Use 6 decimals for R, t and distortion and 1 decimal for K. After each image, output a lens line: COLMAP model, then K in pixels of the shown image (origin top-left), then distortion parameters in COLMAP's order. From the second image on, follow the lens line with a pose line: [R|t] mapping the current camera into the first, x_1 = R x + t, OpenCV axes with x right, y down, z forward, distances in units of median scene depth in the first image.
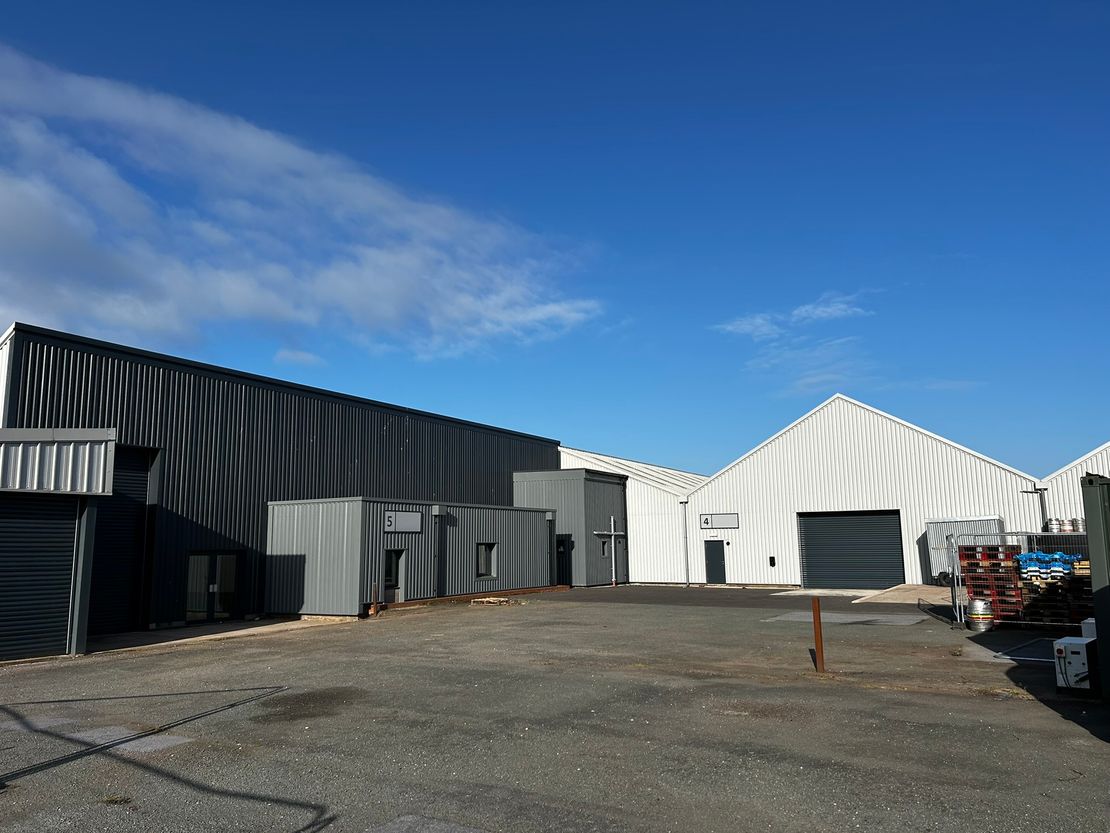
lens RADIAL K [[835.8, 0, 555.1], [0, 835.8, 419.5], [0, 0, 1]] dist [0.061516, -0.065857]
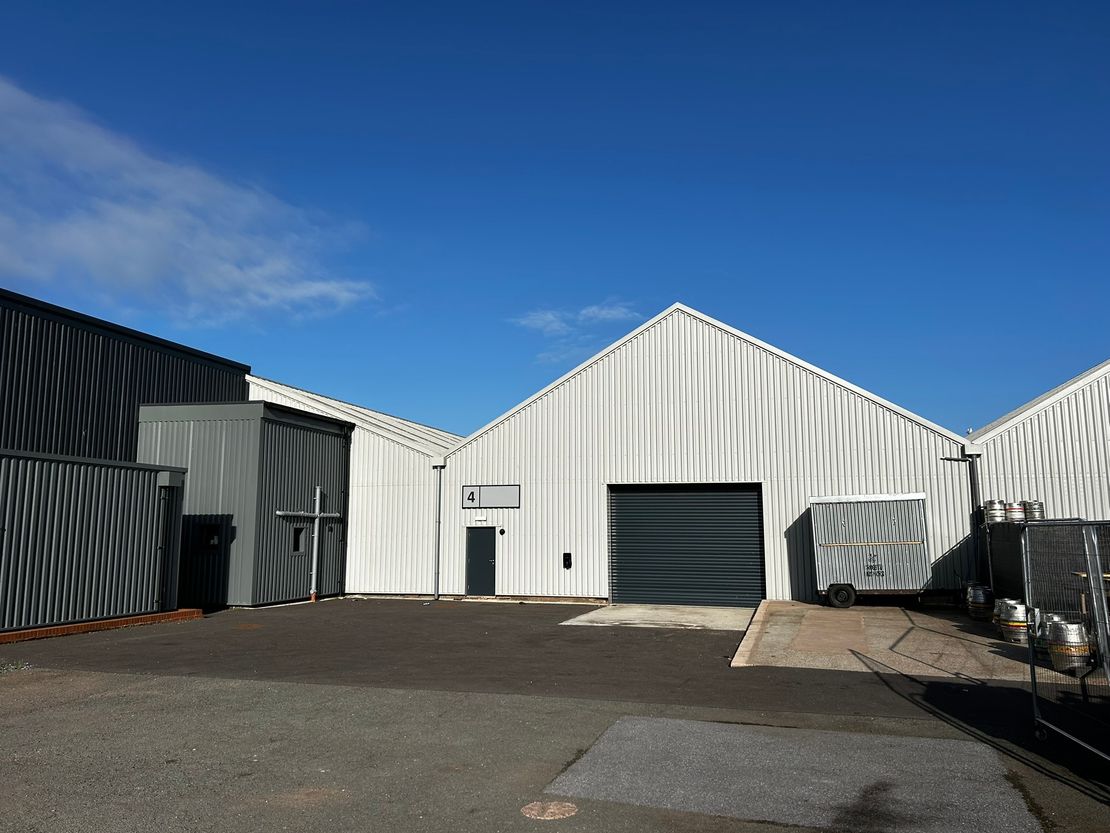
lens RADIAL K [[835.8, 0, 558.5], [0, 835.8, 407.5], [0, 0, 1]] dist [0.061516, -0.065857]
pose [[0.970942, 0.047370, 0.234580, 0.099487], [-0.048166, 0.998837, -0.002338, 0.055354], [-0.234418, -0.009028, 0.972094, 0.393456]]
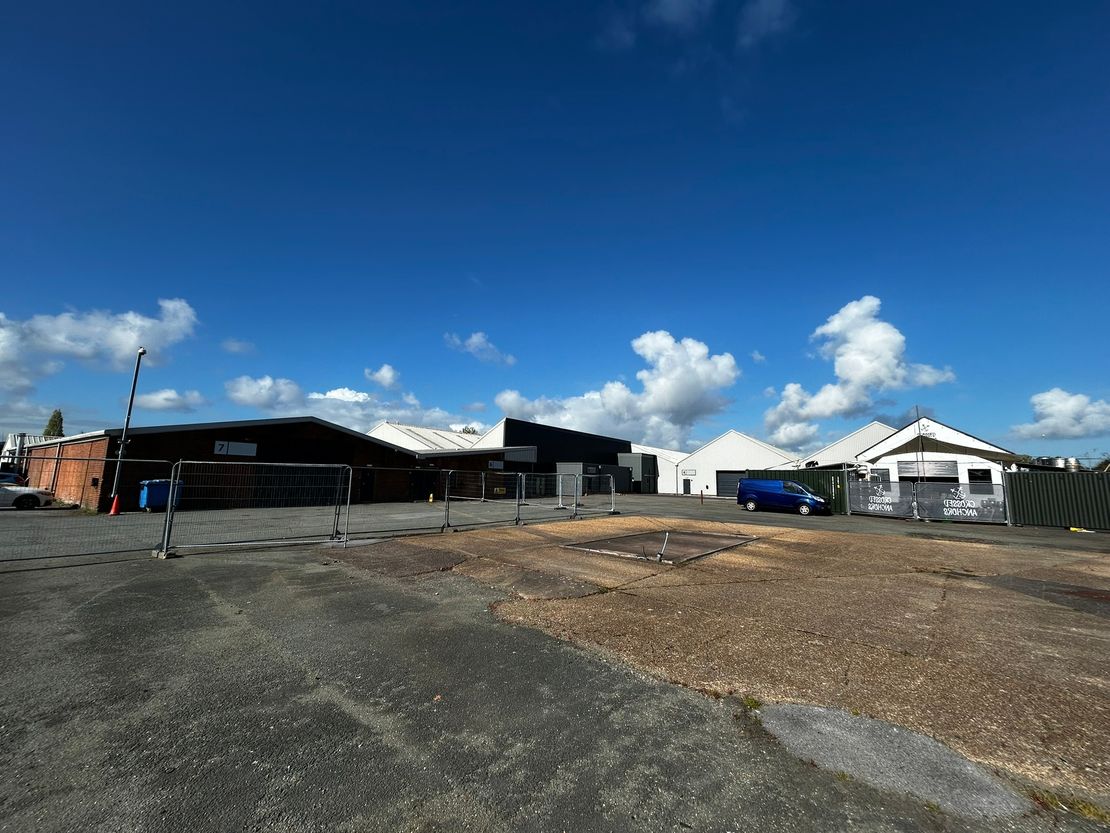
lens RADIAL K [[448.3, 0, 561.0], [0, 448.3, 412.9], [0, 0, 1]] dist [-0.006760, 0.002236]
pose [[0.991958, 0.022760, -0.124502, -0.055227], [-0.022310, 0.999739, 0.005009, -0.086869], [0.124583, -0.002191, 0.992207, -0.616343]]
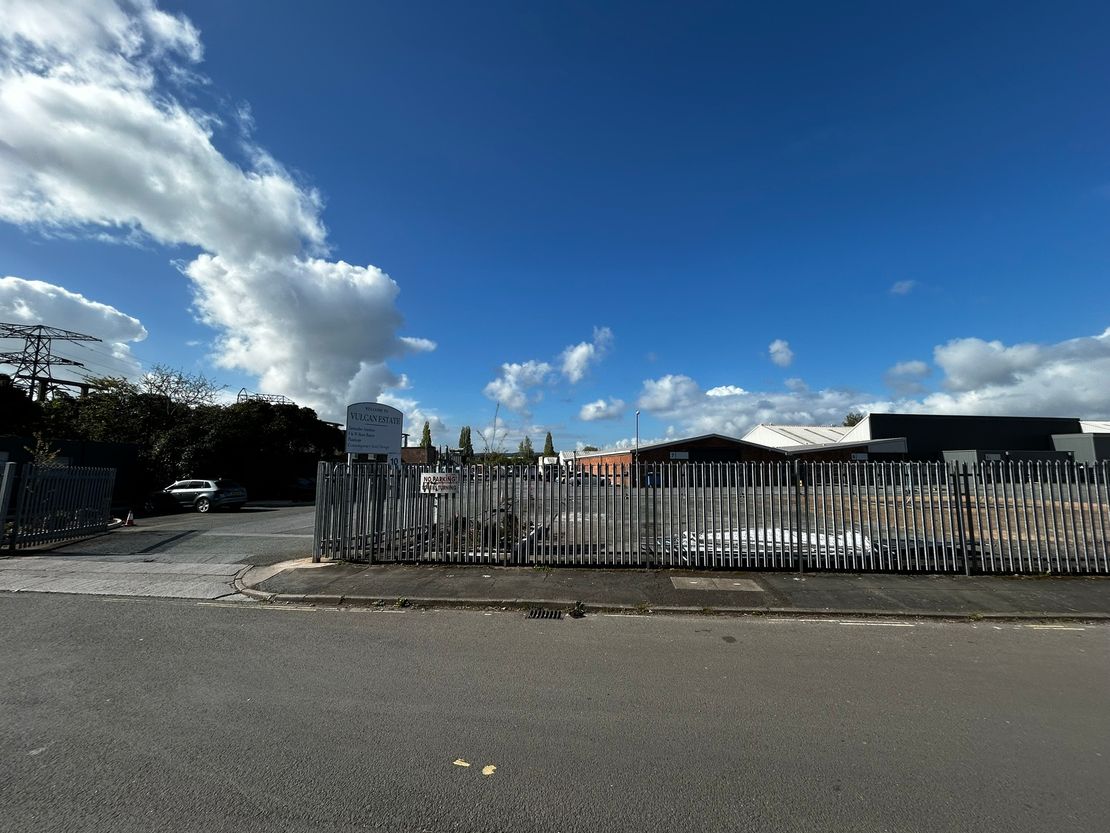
lens RADIAL K [[448.3, 0, 552.4], [0, 448.3, 422.7], [0, 0, 1]] dist [-0.006760, 0.002236]
pose [[0.589424, -0.065404, -0.805172, 0.151297], [0.109546, 0.993982, -0.000548, -0.138199], [0.800362, -0.087880, 0.593042, -0.966916]]
